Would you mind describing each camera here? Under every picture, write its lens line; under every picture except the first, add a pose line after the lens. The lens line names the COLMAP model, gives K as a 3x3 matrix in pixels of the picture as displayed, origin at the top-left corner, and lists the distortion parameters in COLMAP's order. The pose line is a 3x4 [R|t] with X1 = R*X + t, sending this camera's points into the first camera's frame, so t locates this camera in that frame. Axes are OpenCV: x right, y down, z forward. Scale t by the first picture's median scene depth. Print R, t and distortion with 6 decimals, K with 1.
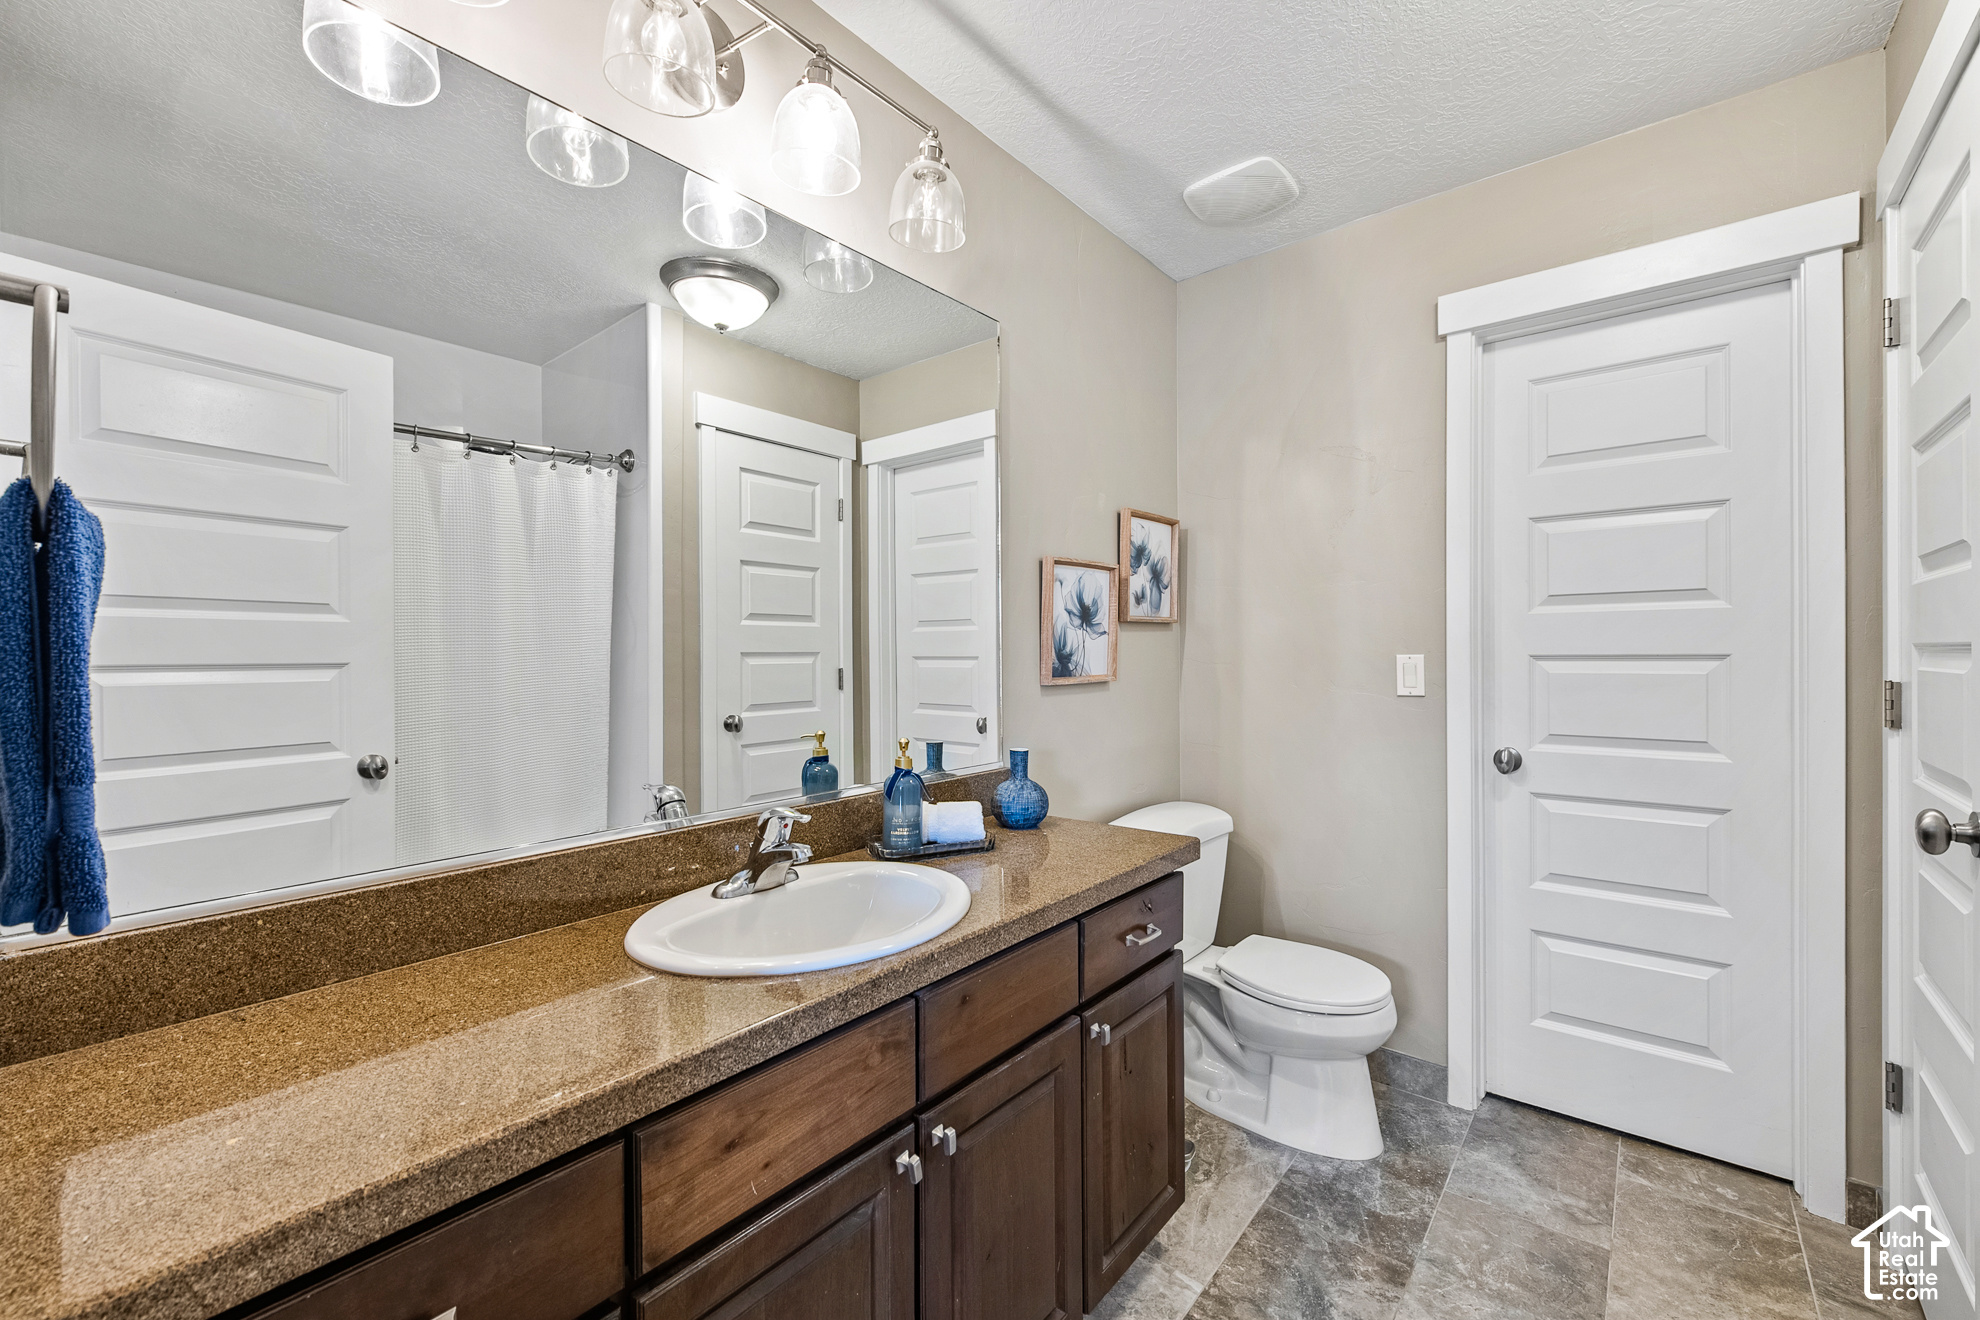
lens RADIAL K [[815.3, 0, 1001.3], [0, 815.3, 659.3], [0, 0, 1]] dist [-0.002751, -0.000753]
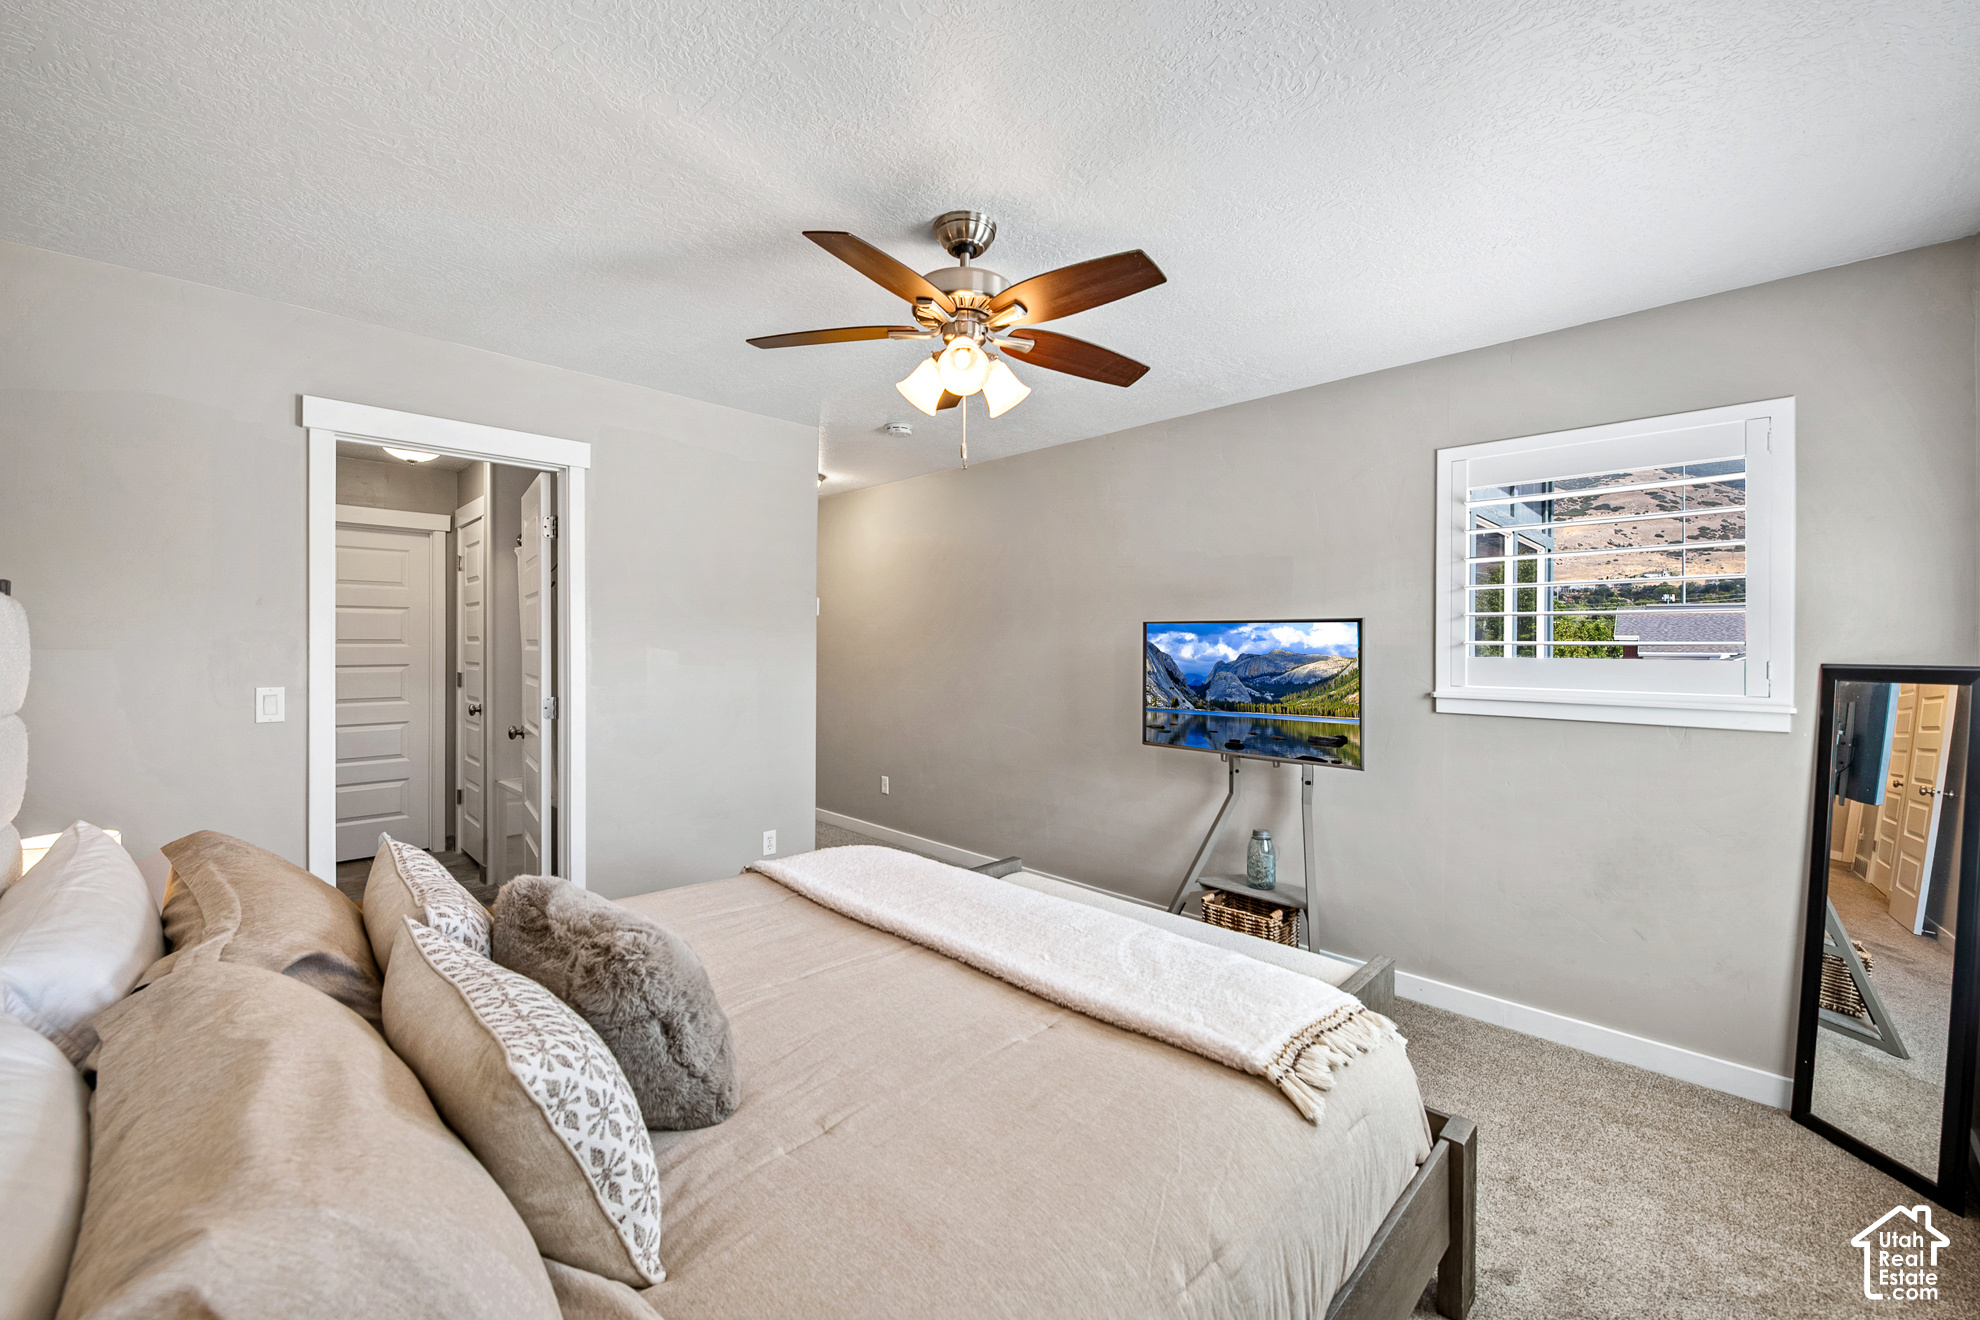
lens RADIAL K [[770.0, 0, 988.4], [0, 770.0, 651.9], [0, 0, 1]] dist [0.001818, -0.000872]
pose [[0.099144, -0.001008, 0.995073, -1.566890], [-0.001233, 0.999999, 0.001135, -0.055376], [-0.995072, -0.001340, 0.099142, -1.260210]]
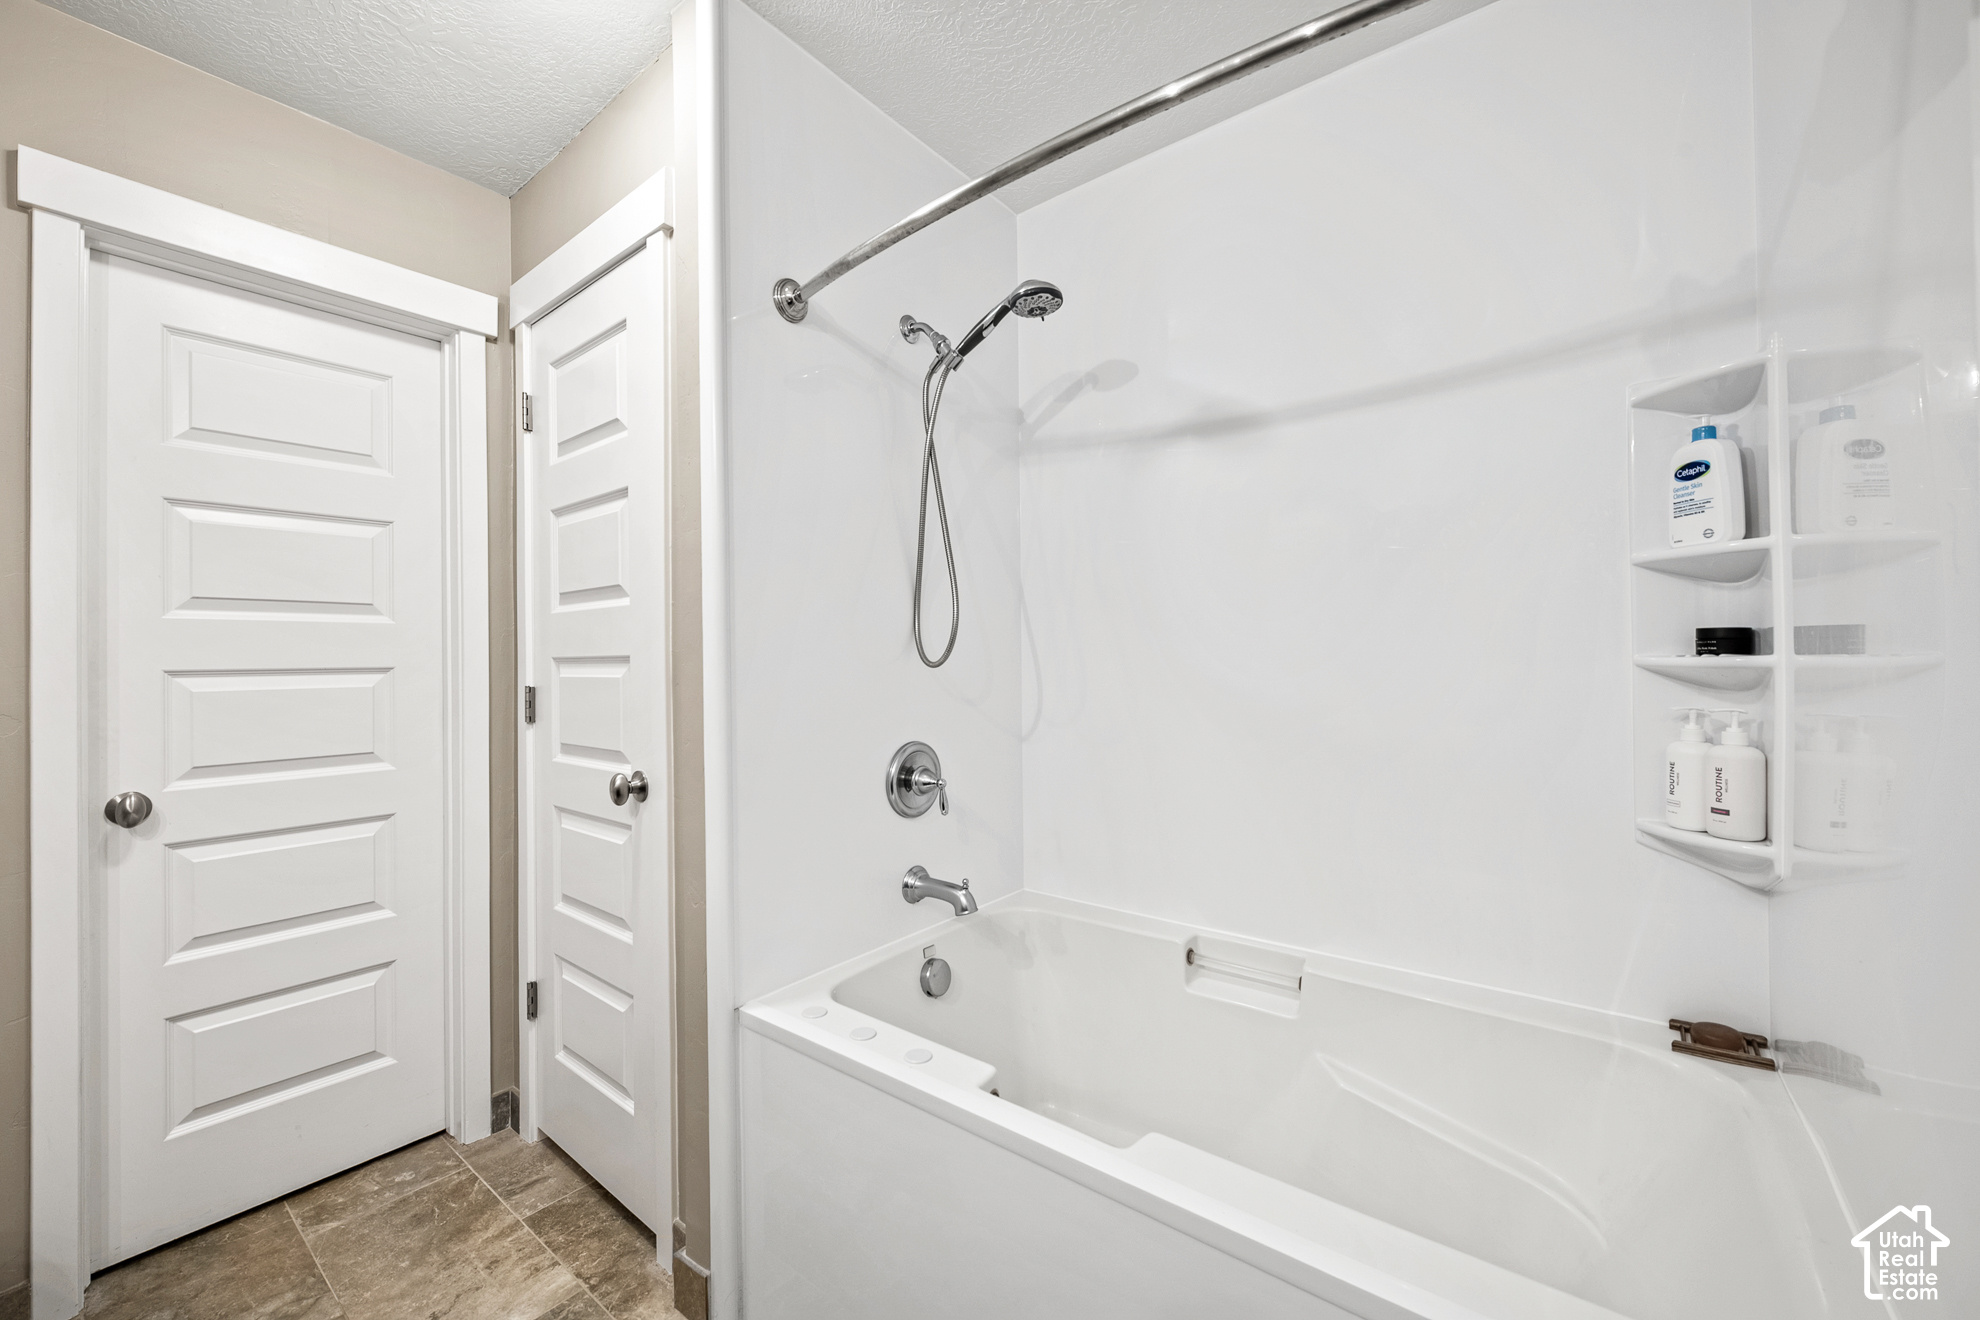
lens RADIAL K [[770.0, 0, 1000.6], [0, 770.0, 655.1], [0, 0, 1]] dist [0.001818, -0.000872]
pose [[-0.019025, 0.012073, 0.999746, -0.133346], [0.017961, 0.999770, -0.011731, 0.003828], [-0.999658, 0.017733, -0.019237, 0.233299]]
